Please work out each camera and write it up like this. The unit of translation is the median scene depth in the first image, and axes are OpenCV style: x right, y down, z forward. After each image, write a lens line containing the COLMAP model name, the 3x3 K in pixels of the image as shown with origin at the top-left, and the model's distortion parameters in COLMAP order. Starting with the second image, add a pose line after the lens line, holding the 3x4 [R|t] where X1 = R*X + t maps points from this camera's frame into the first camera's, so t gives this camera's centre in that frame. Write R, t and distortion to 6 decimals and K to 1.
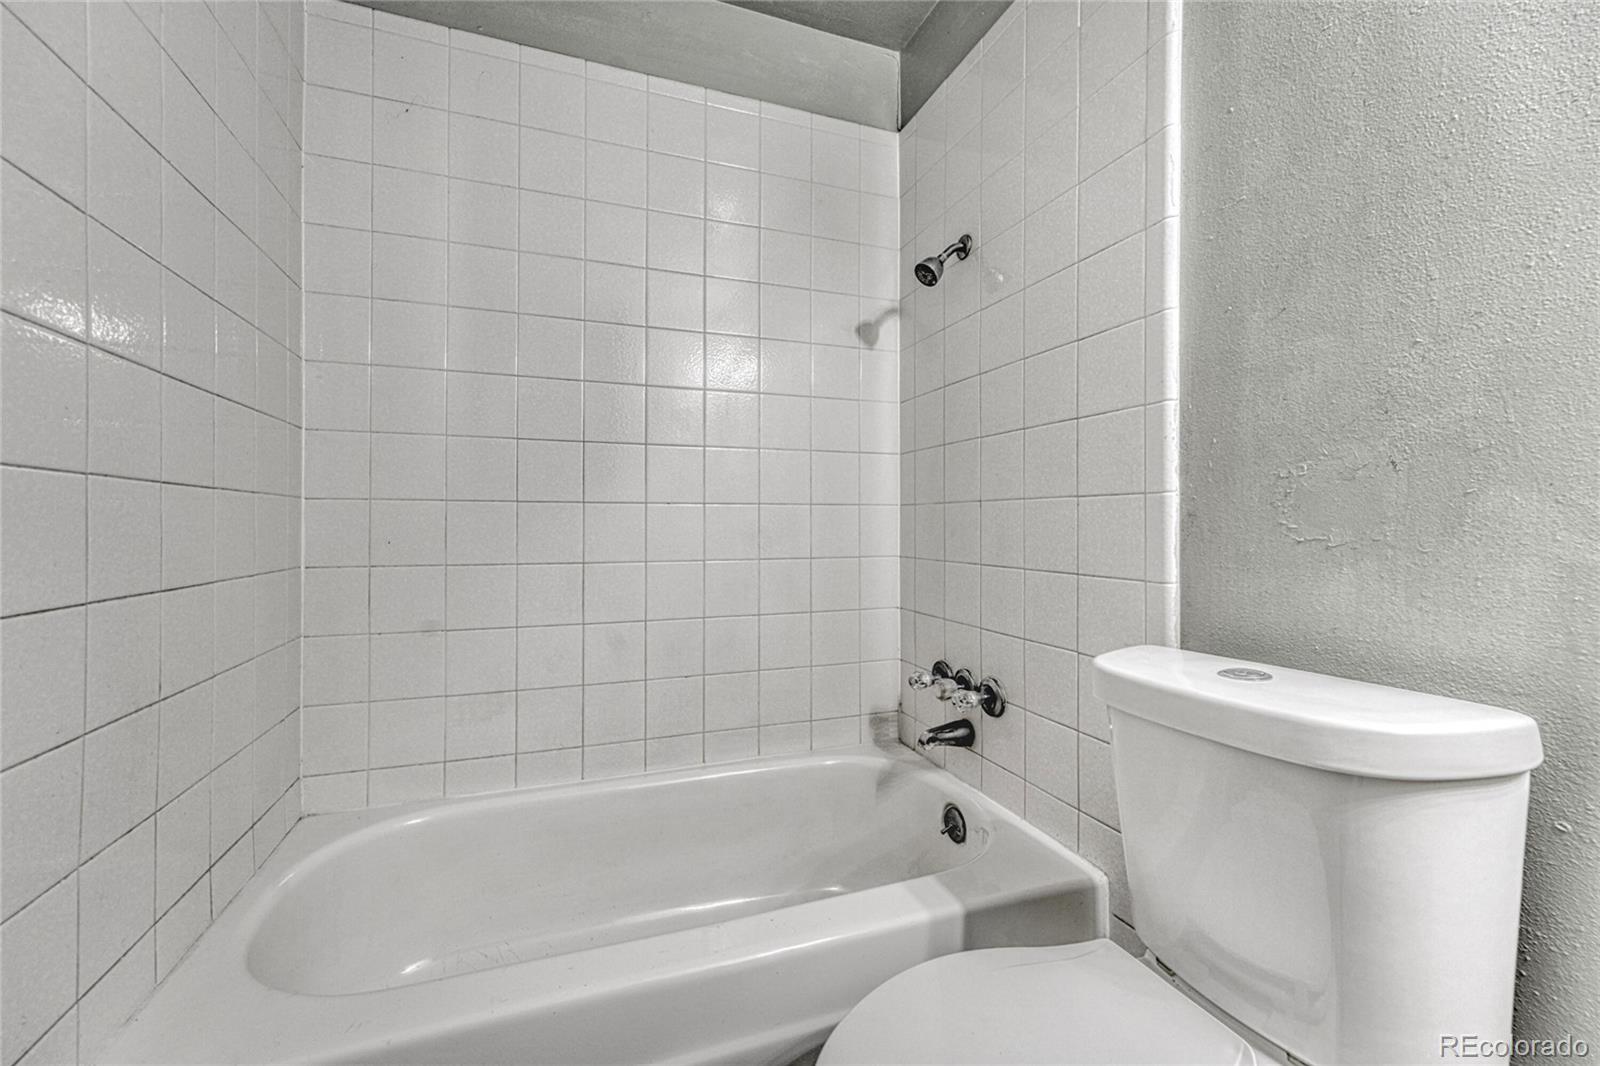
lens RADIAL K [[643.2, 0, 796.8], [0, 643.2, 527.9], [0, 0, 1]] dist [0.011551, -0.000648]
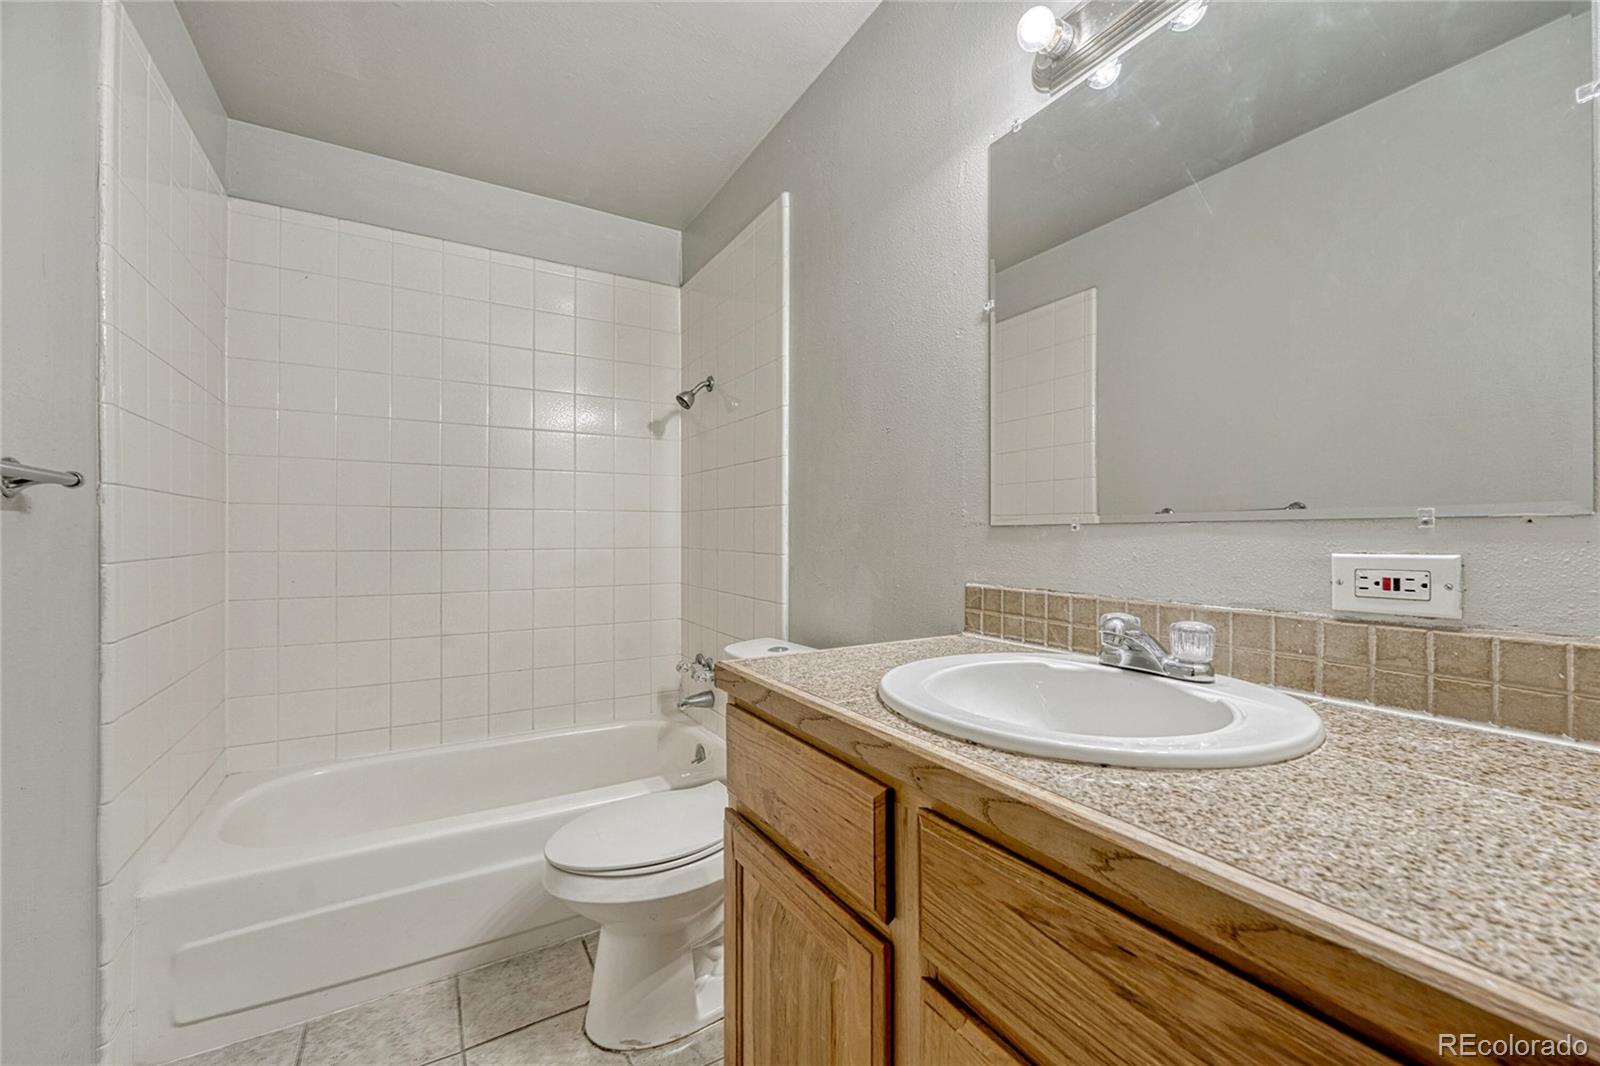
lens RADIAL K [[643.2, 0, 799.8], [0, 643.2, 537.6], [0, 0, 1]] dist [0.011551, -0.000648]
pose [[0.984437, 0.000165, 0.175738, 0.196326], [-0.001254, 0.999981, 0.006086, -0.076782], [-0.175733, -0.006211, 0.984418, -0.541836]]
